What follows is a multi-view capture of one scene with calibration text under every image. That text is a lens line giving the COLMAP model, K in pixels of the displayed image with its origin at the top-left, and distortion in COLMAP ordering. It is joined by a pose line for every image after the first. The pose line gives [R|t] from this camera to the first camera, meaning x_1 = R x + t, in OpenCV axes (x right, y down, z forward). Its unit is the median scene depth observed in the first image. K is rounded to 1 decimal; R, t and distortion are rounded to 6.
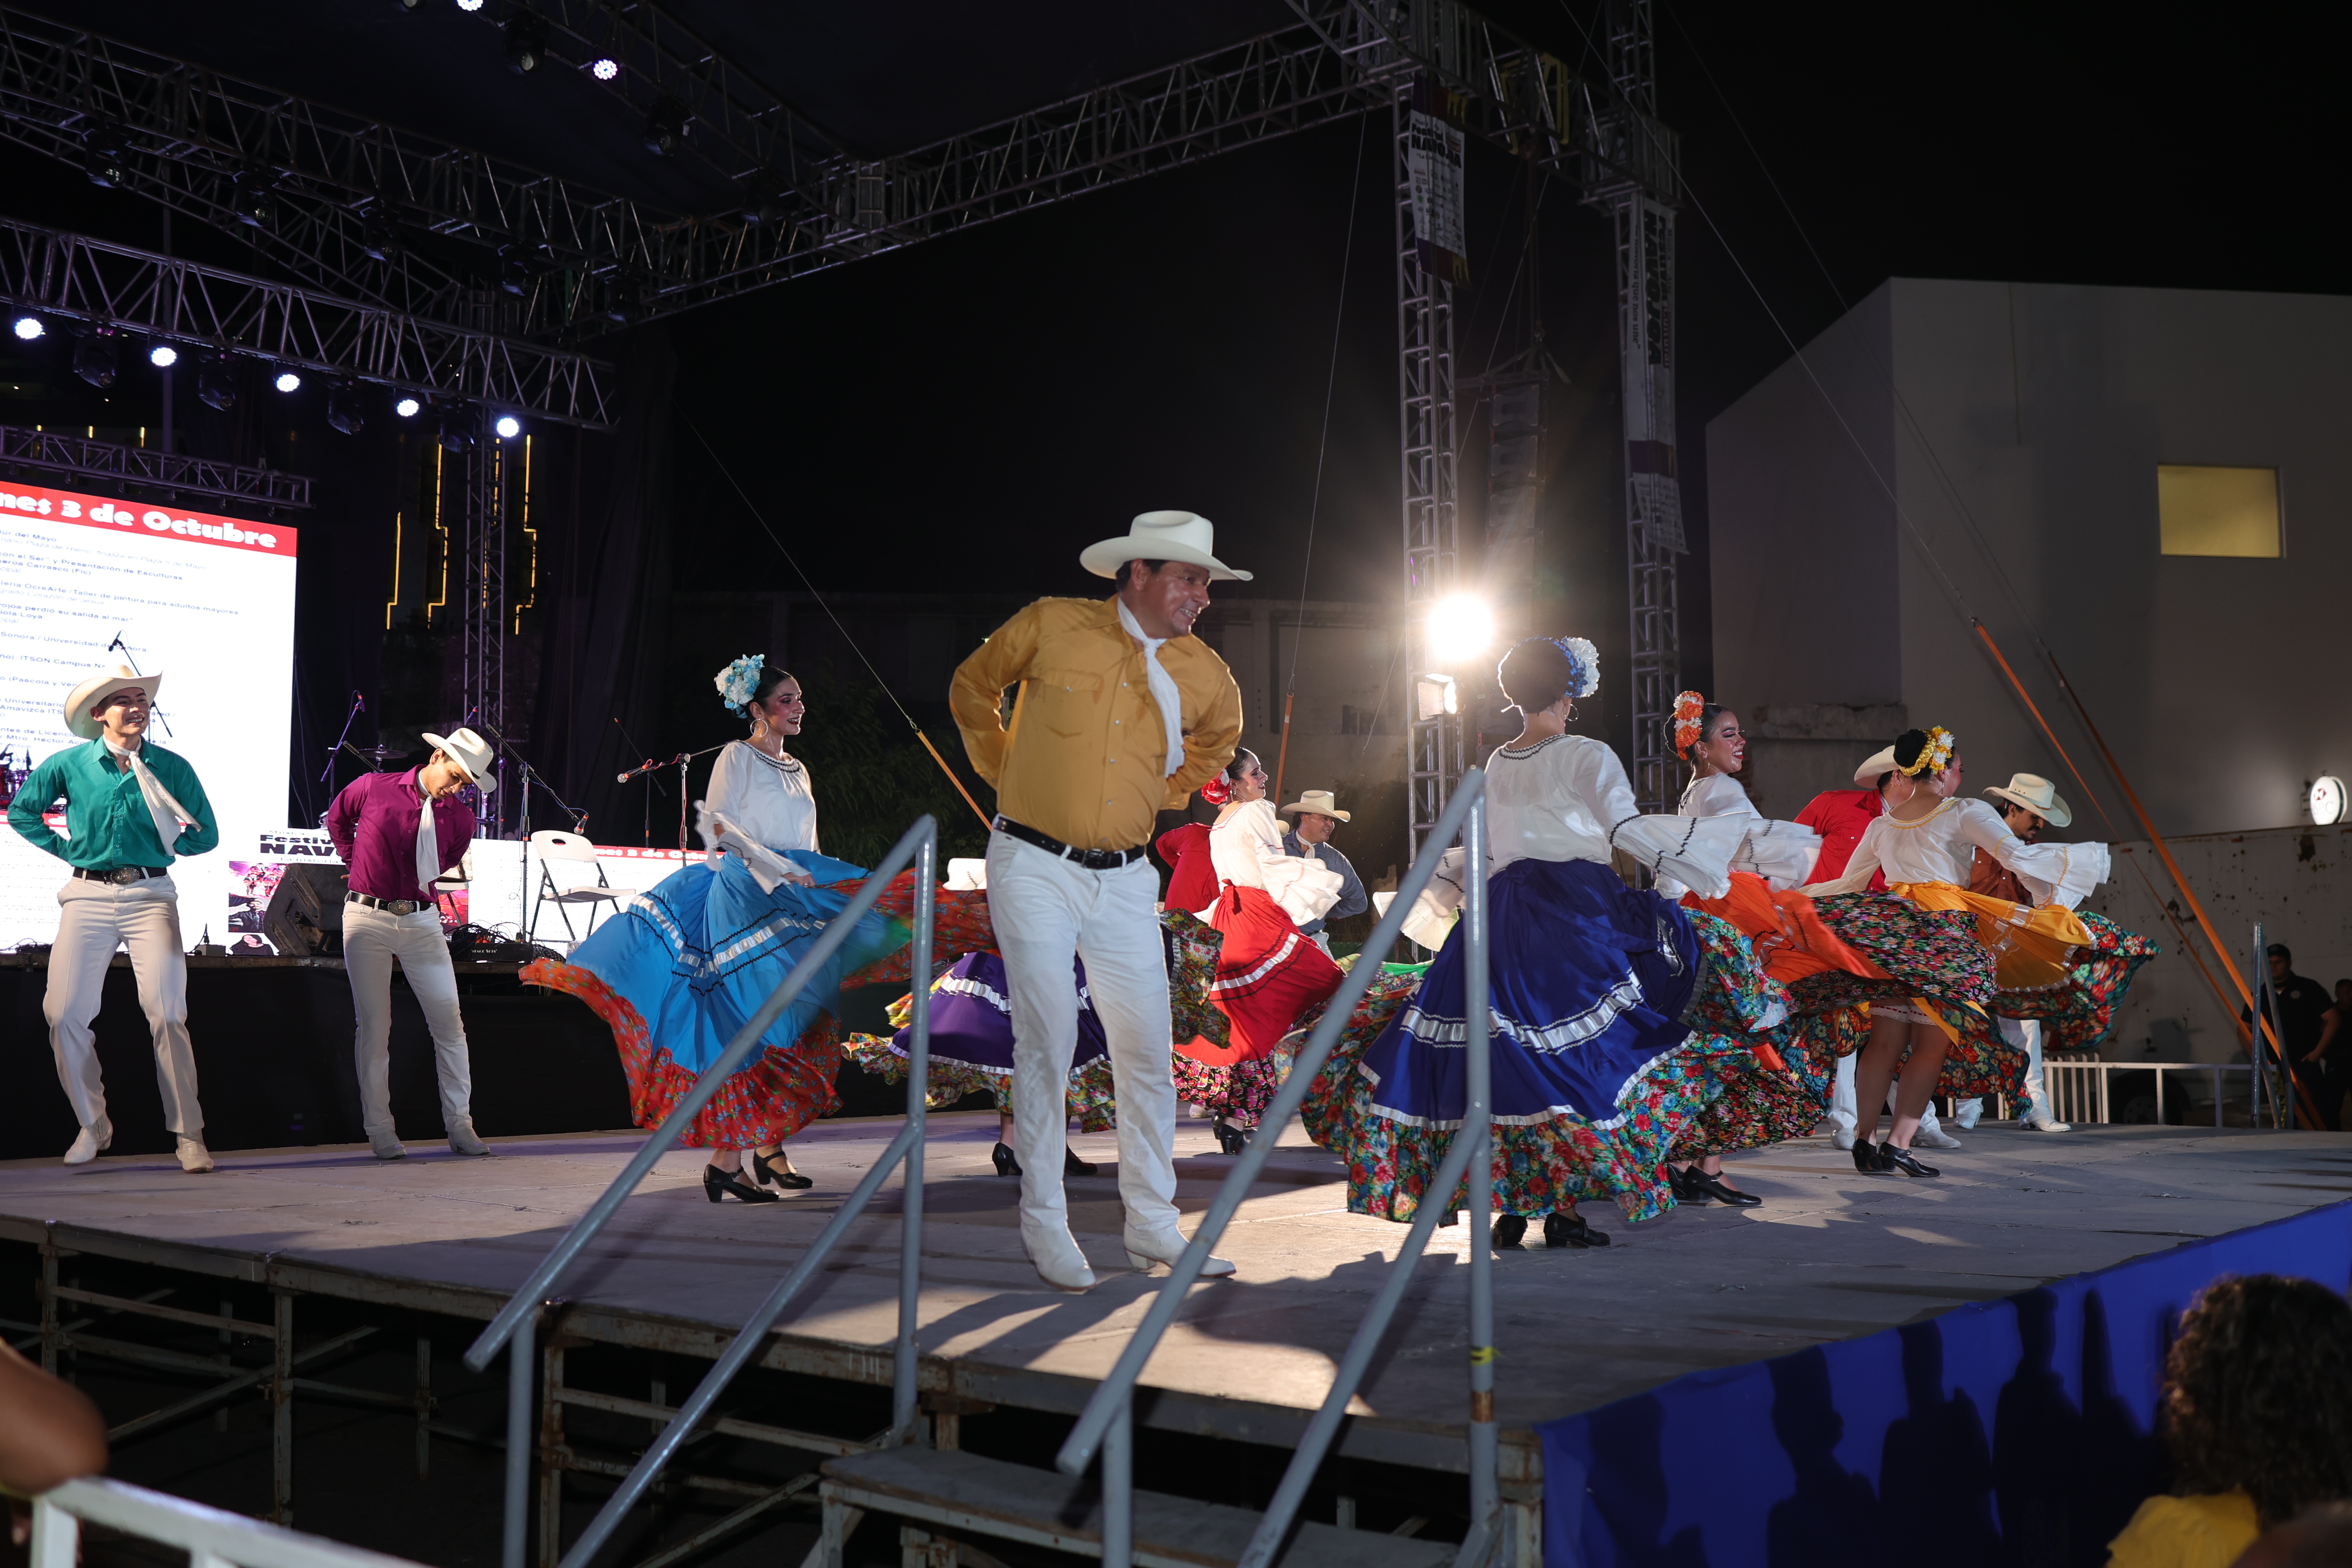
lens RADIAL K [[2325.3, 0, 1171.3], [0, 2325.3, 788.4], [0, 0, 1]] dist [-0.097319, 0.078922]
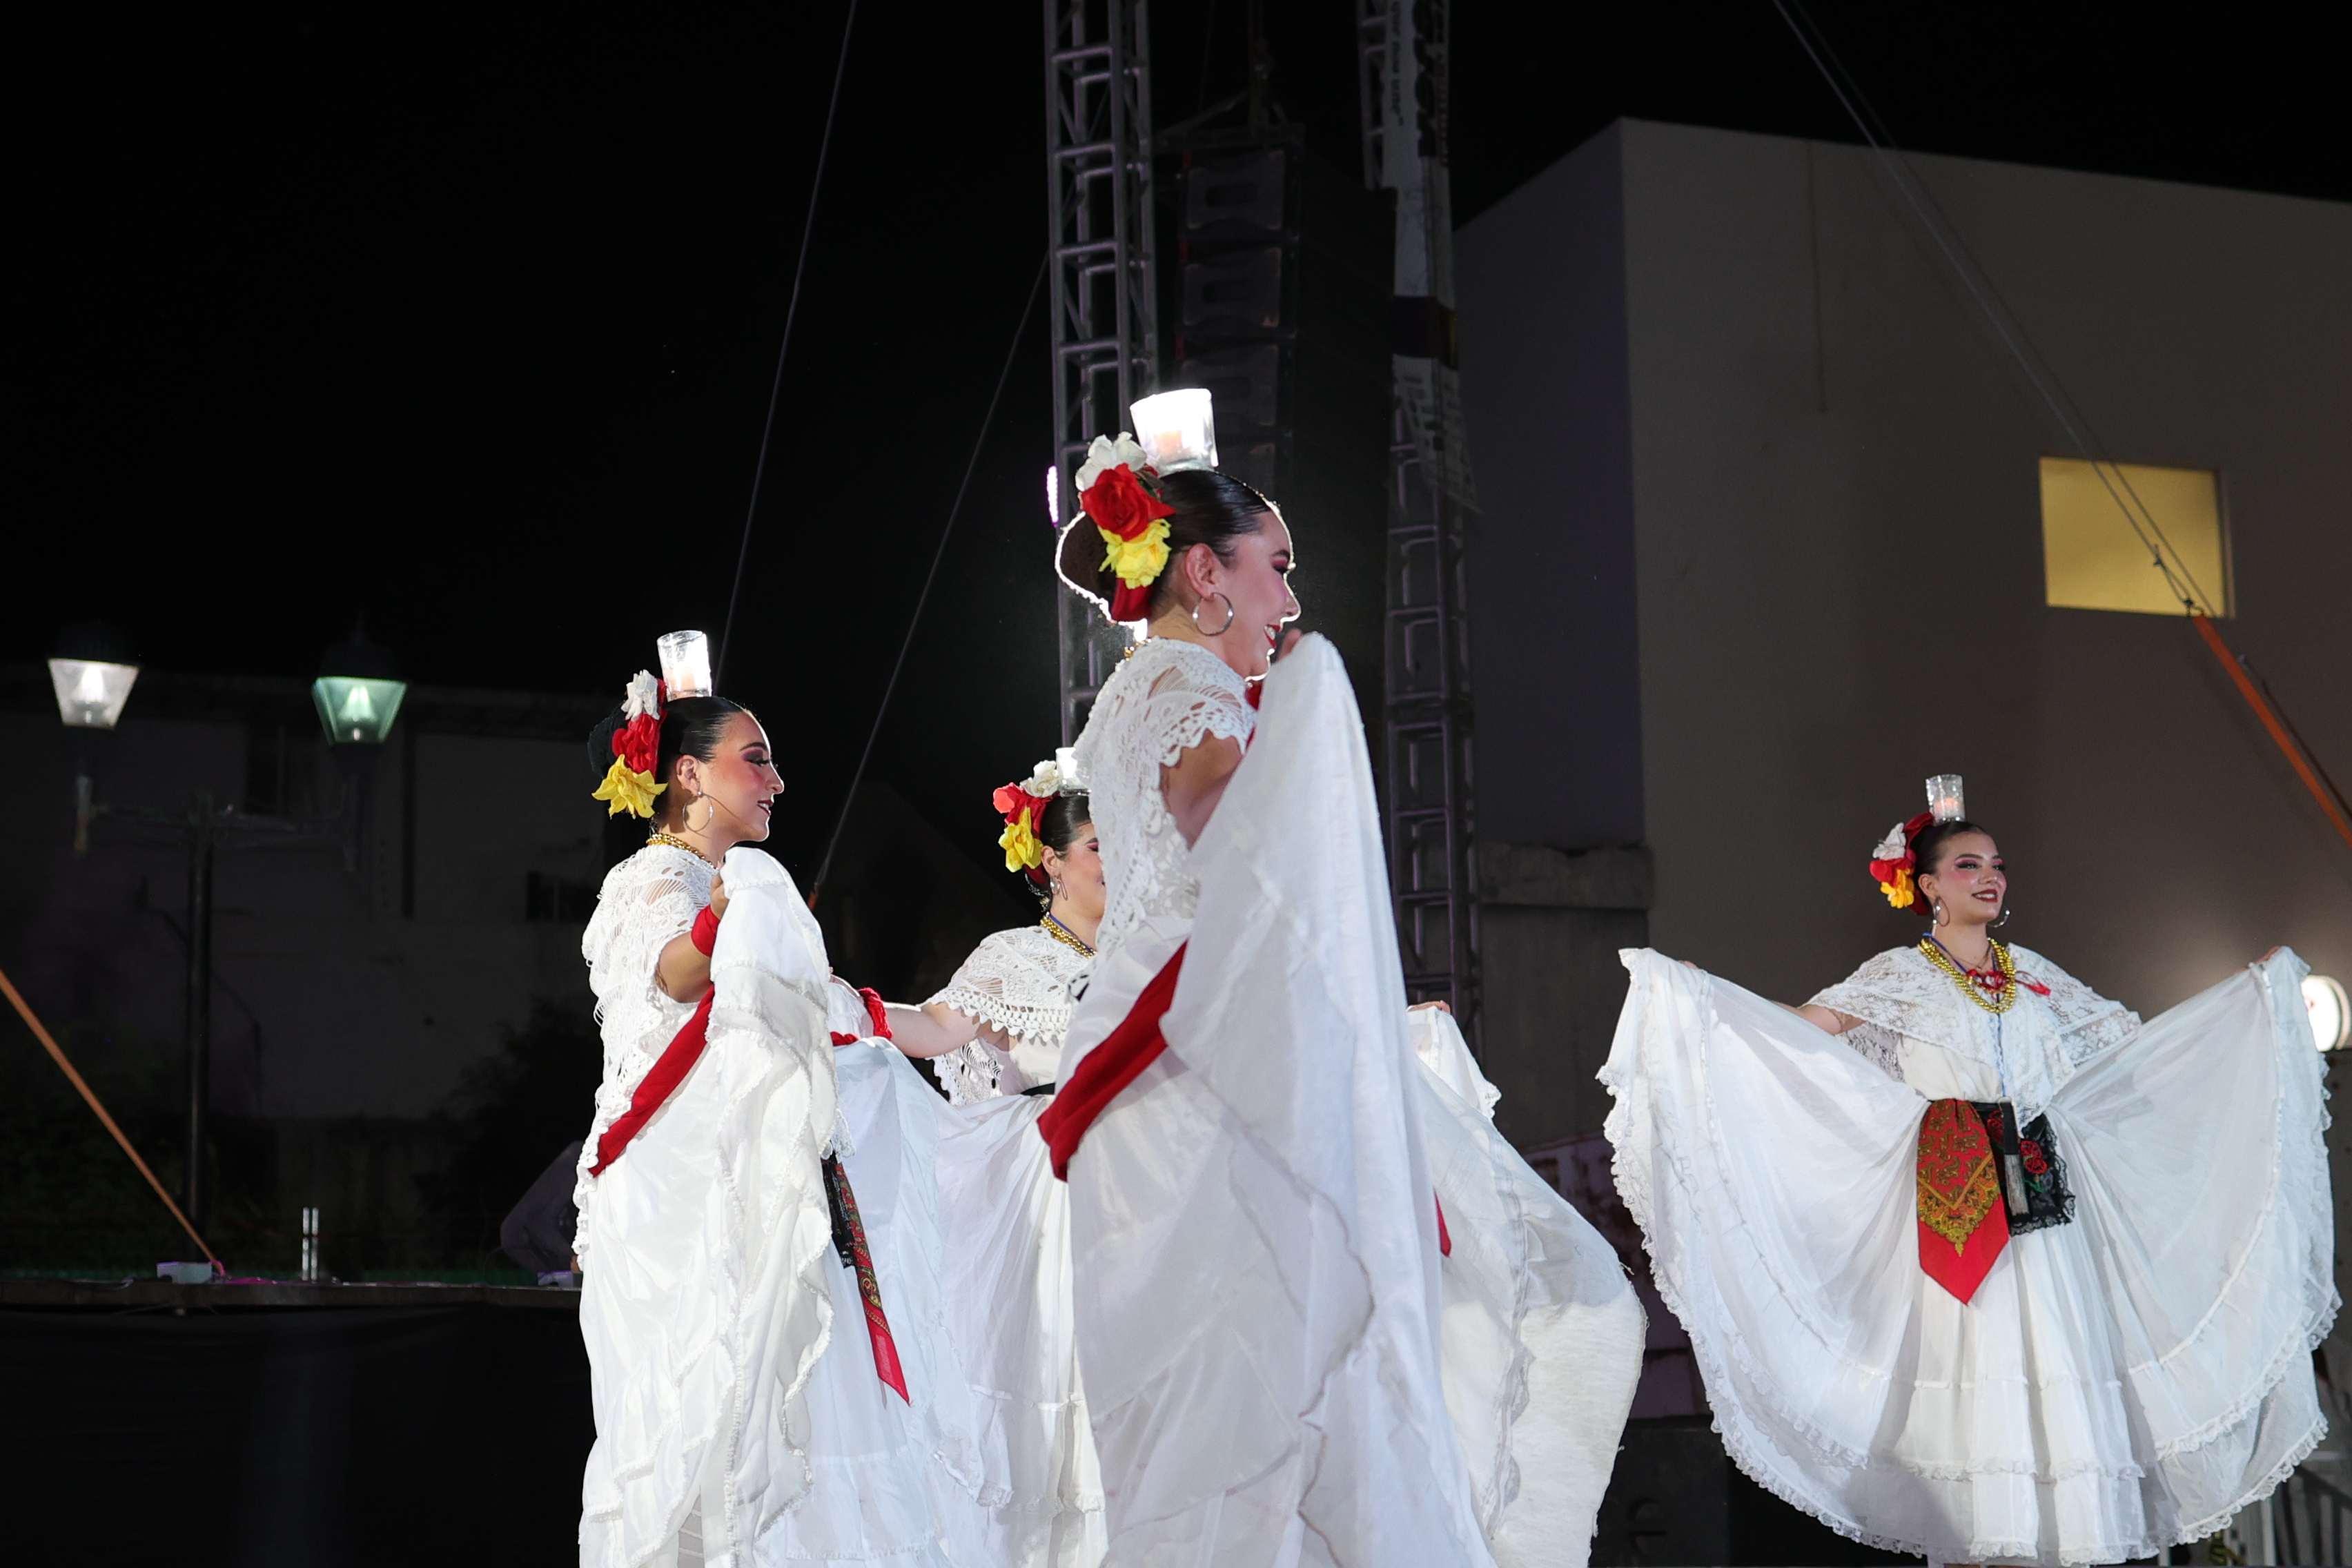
lens RADIAL K [[3733.1, 0, 1176.0], [0, 3733.1, 784.0], [0, 0, 1]] dist [-0.085704, 0.036043]
pose [[0.962377, 0.023627, 0.270689, -0.074517], [-0.005278, 0.997650, -0.068313, 0.018748], [-0.271667, 0.064314, 0.960240, 0.202836]]
